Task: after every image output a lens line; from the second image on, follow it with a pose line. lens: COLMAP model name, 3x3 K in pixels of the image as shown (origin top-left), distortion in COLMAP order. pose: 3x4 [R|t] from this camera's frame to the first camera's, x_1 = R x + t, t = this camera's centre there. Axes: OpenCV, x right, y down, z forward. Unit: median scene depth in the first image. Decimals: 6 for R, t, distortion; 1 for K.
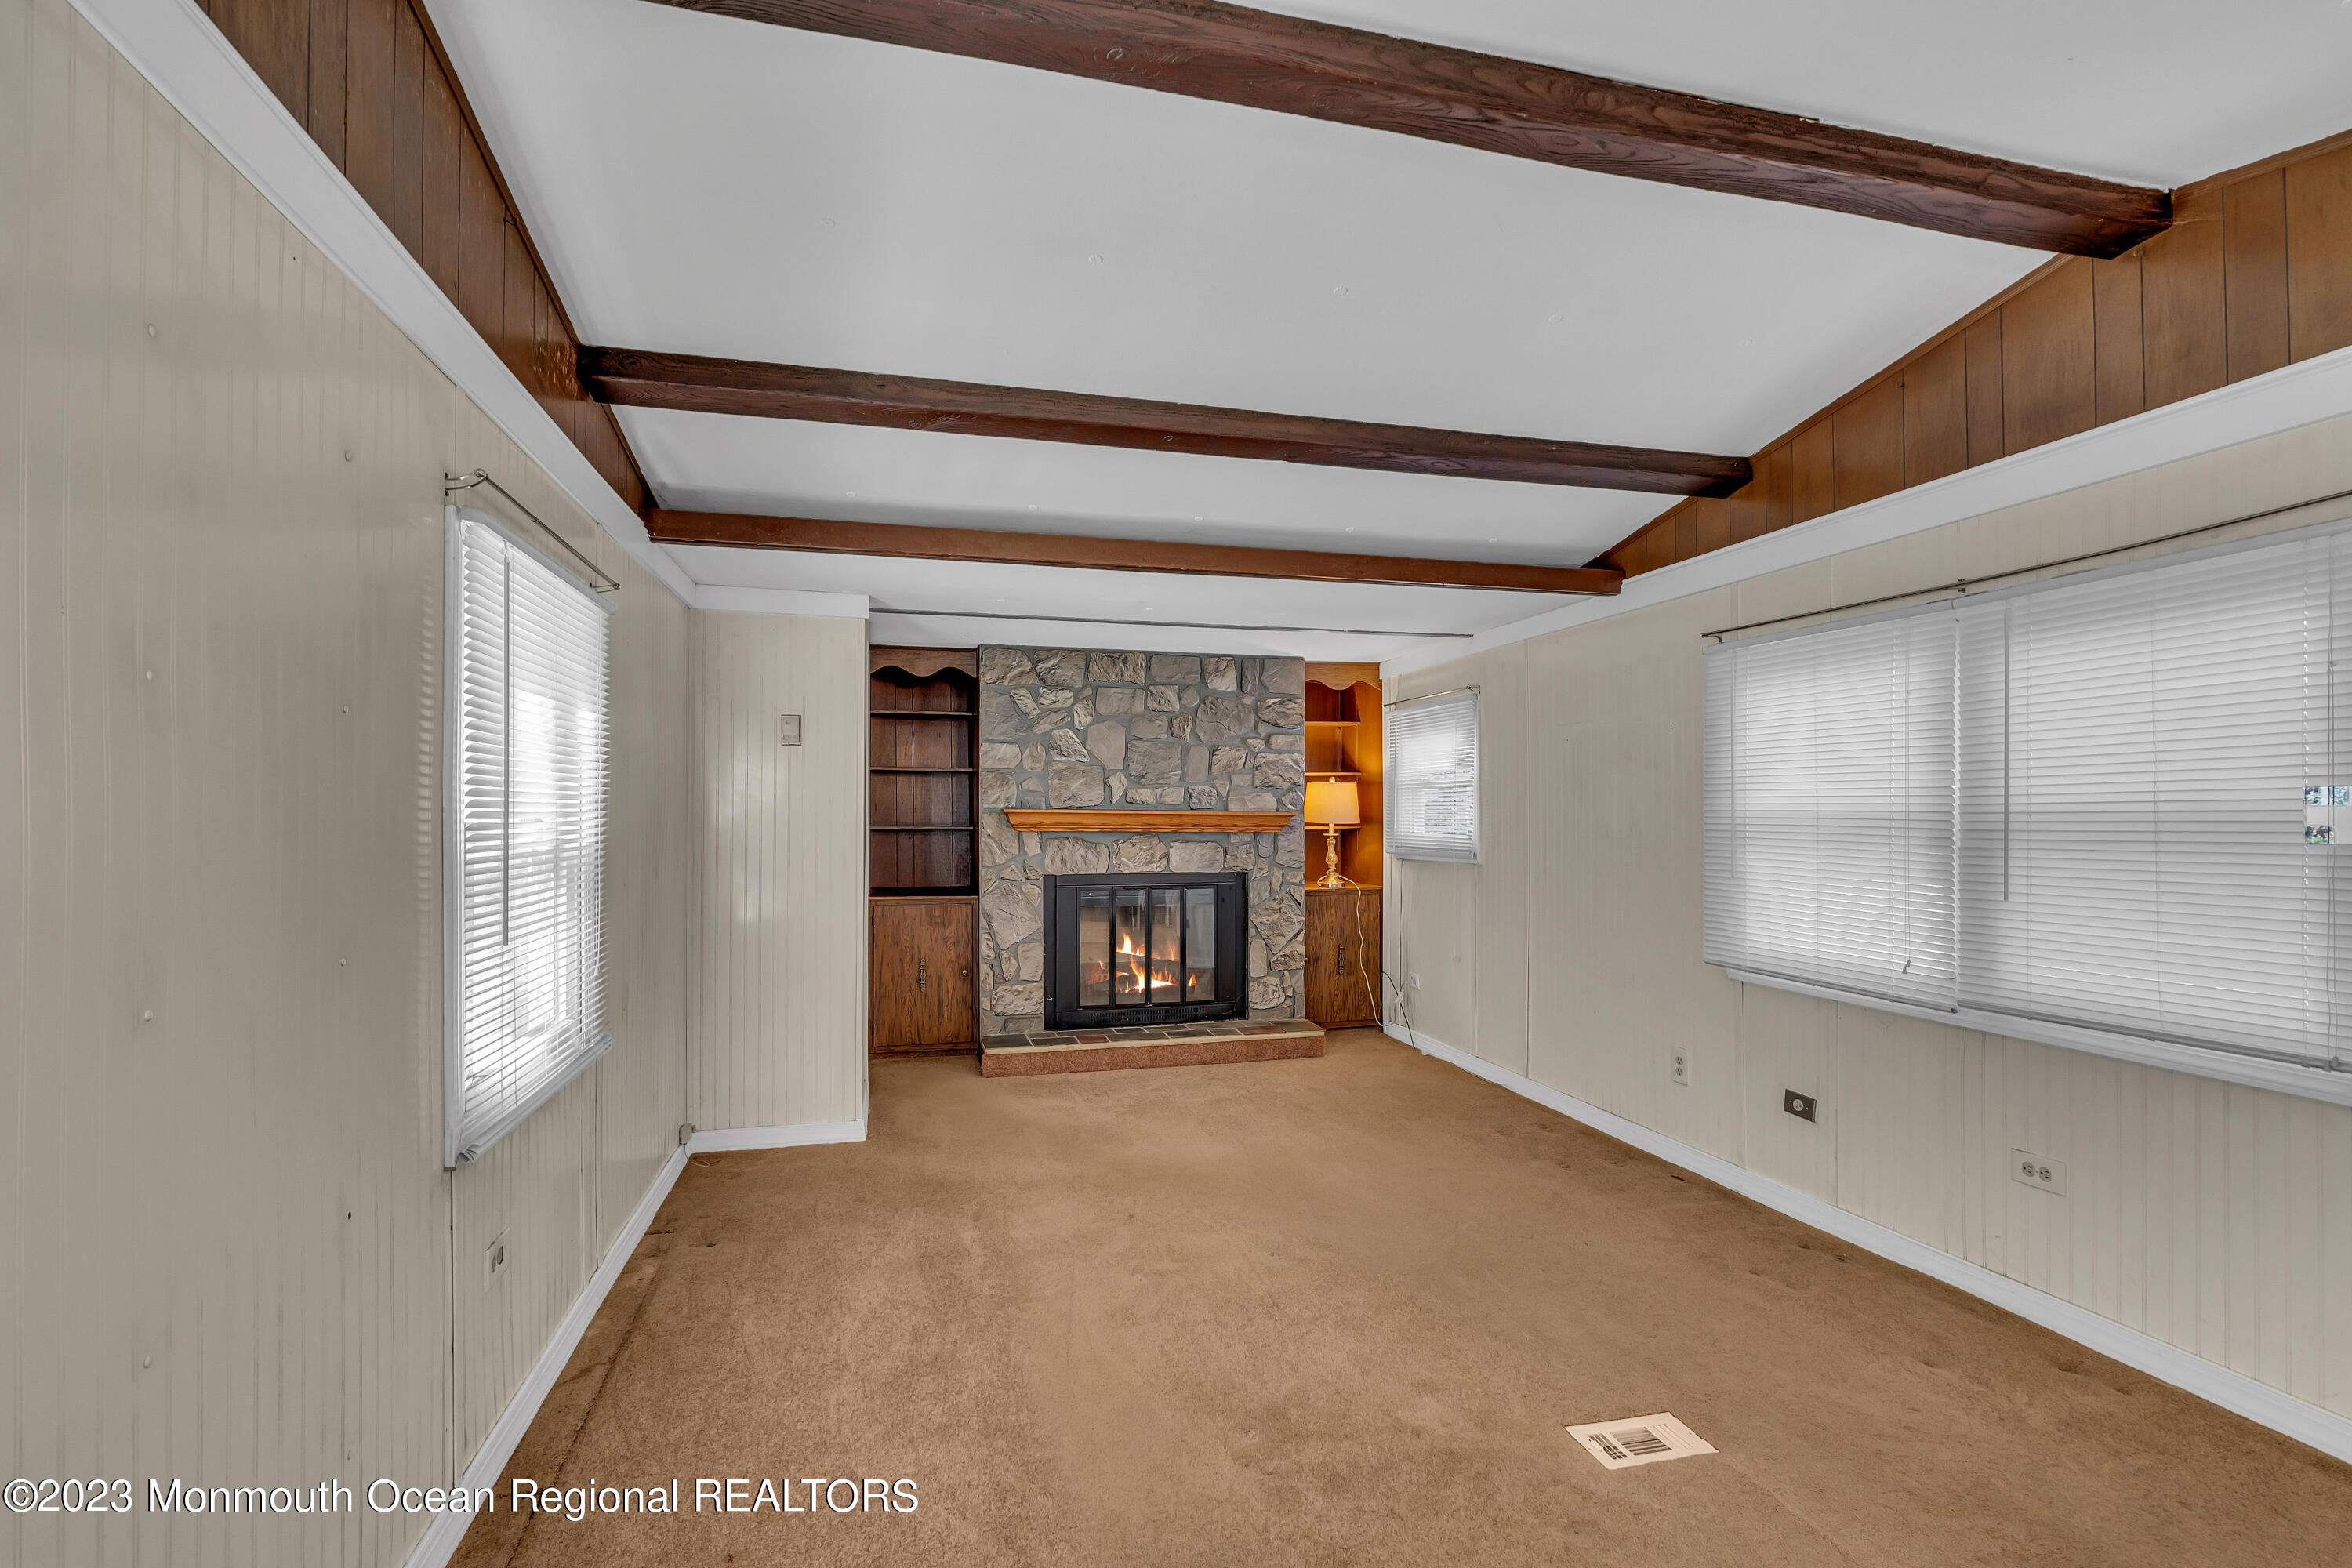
lens RADIAL K [[1065.3, 0, 1165.3], [0, 1065.3, 802.4], [0, 0, 1]] dist [-0.000152, 0.000076]
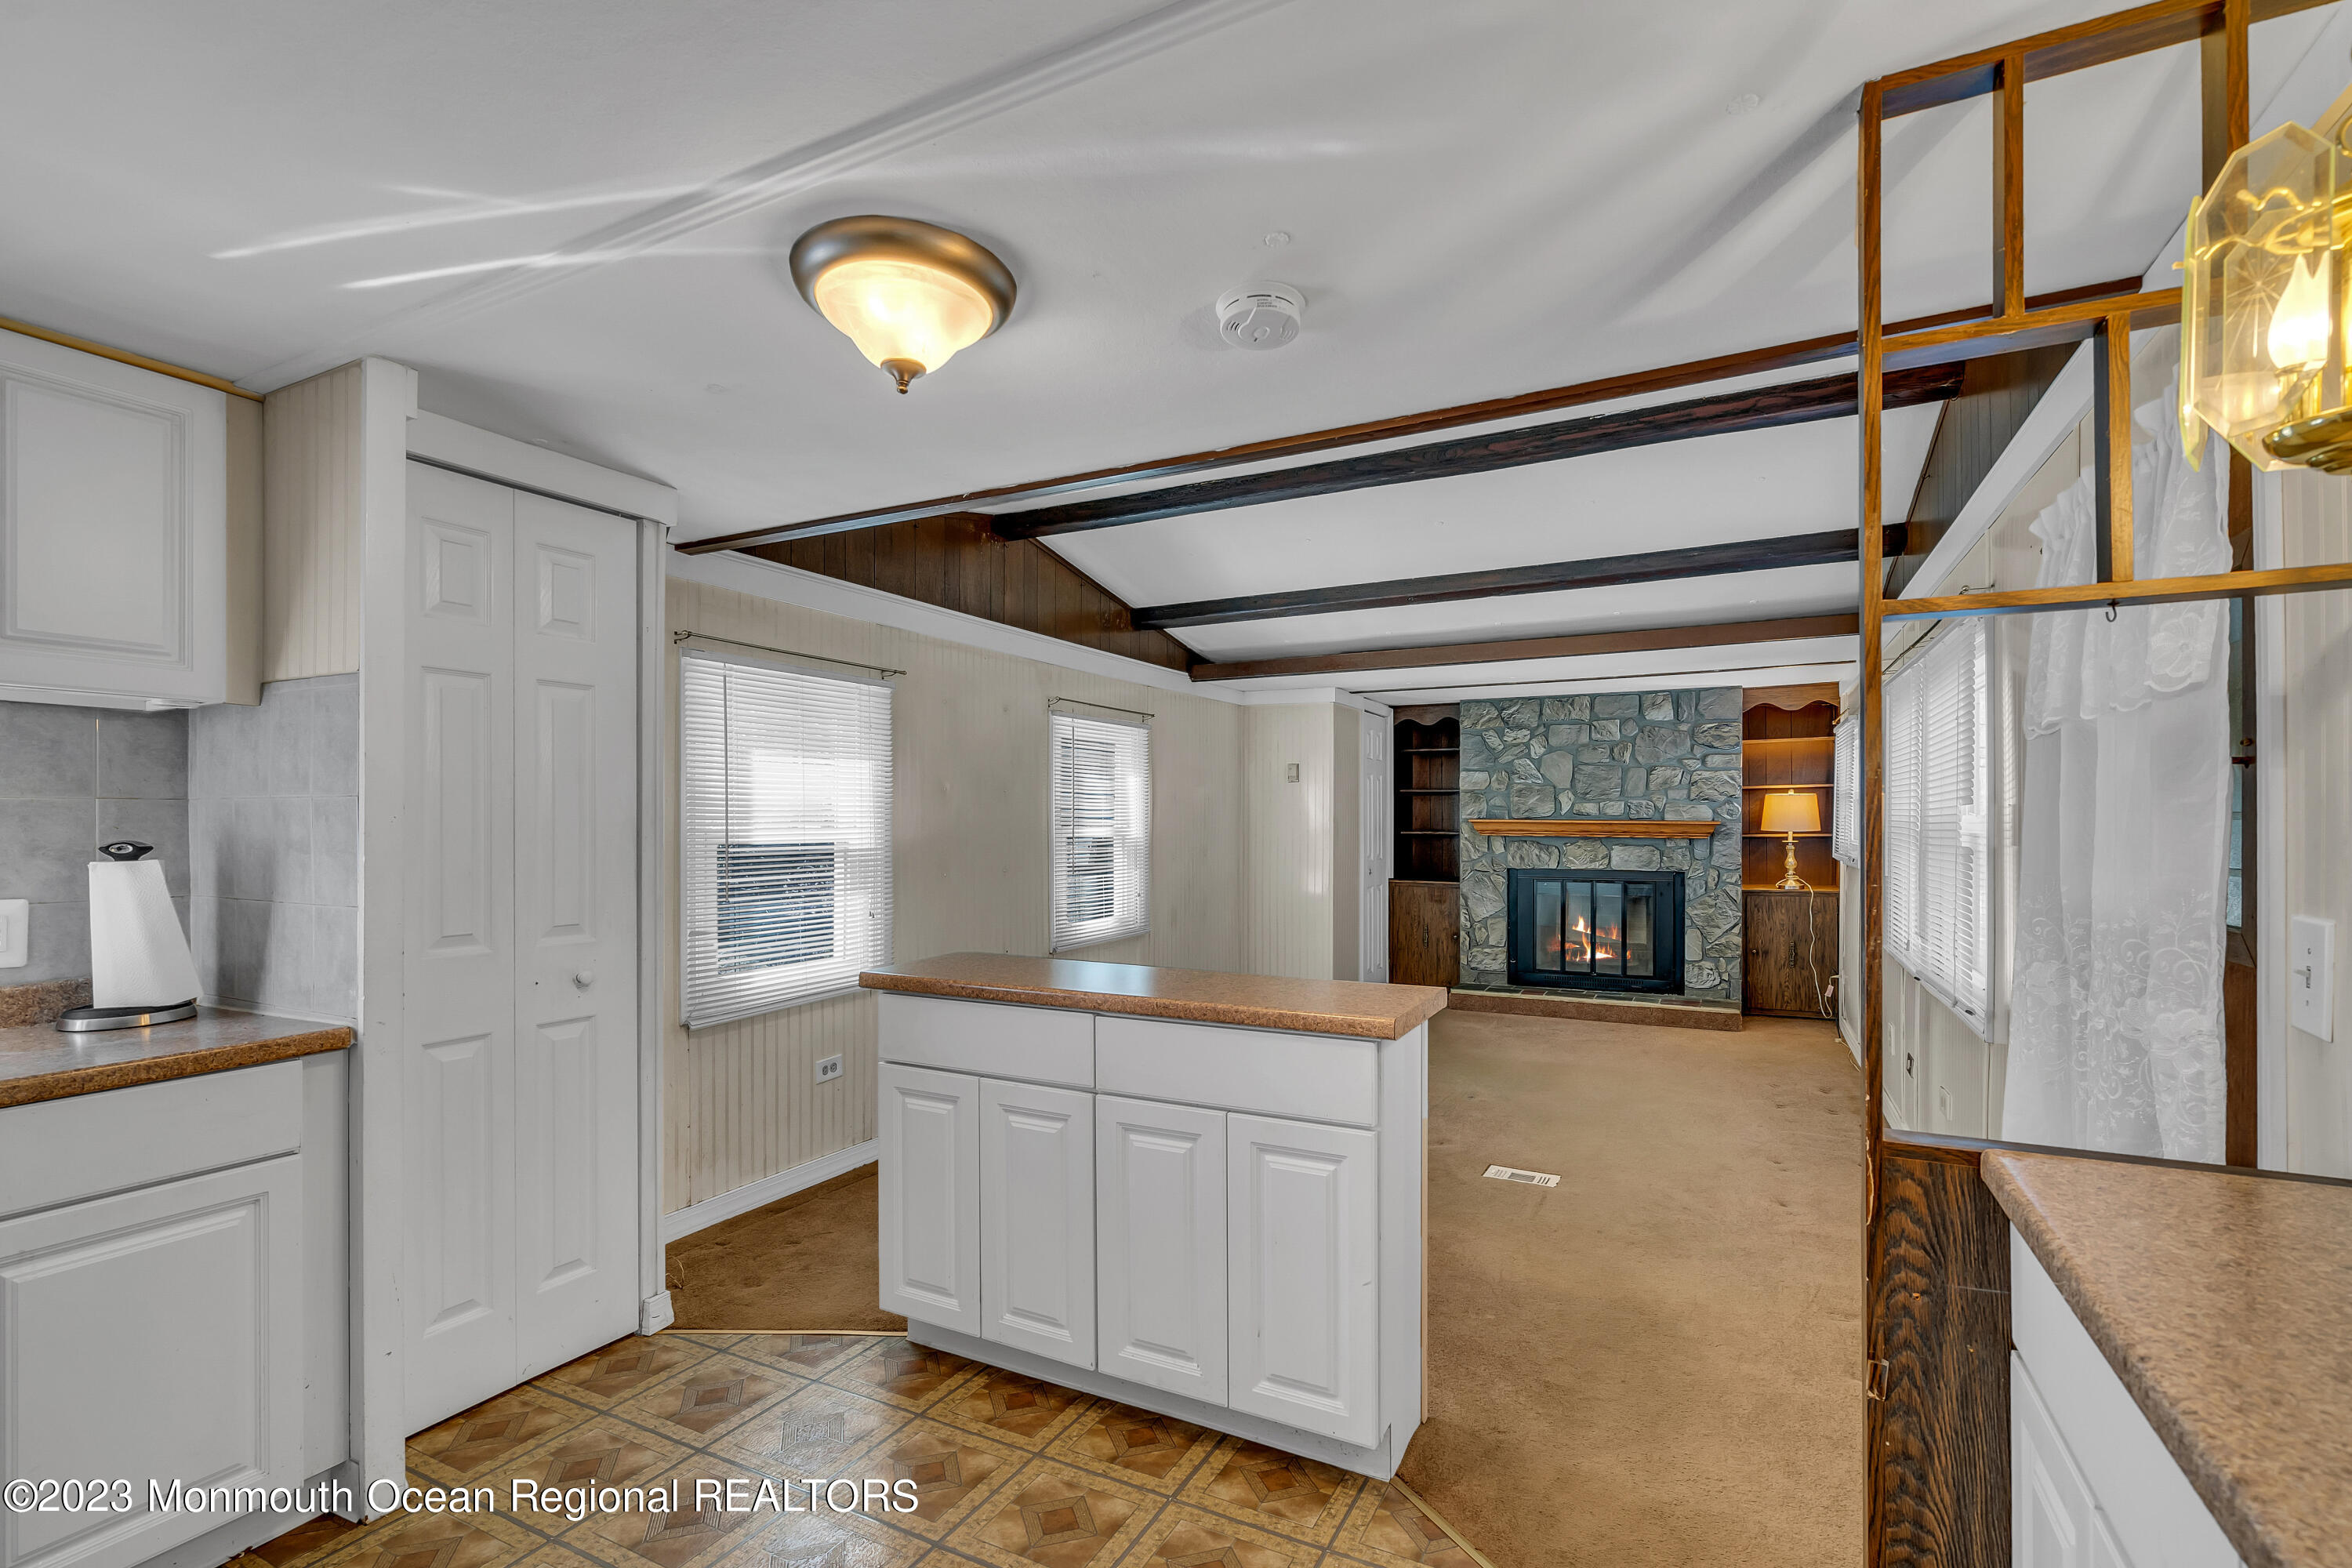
lens RADIAL K [[1065.3, 0, 1165.3], [0, 1065.3, 802.4], [0, 0, 1]] dist [-0.000152, 0.000076]
pose [[0.737929, -0.012716, -0.674759, 0.461884], [0.008276, 0.999918, -0.009793, -0.005163], [0.674828, 0.001642, 0.737973, -0.272646]]
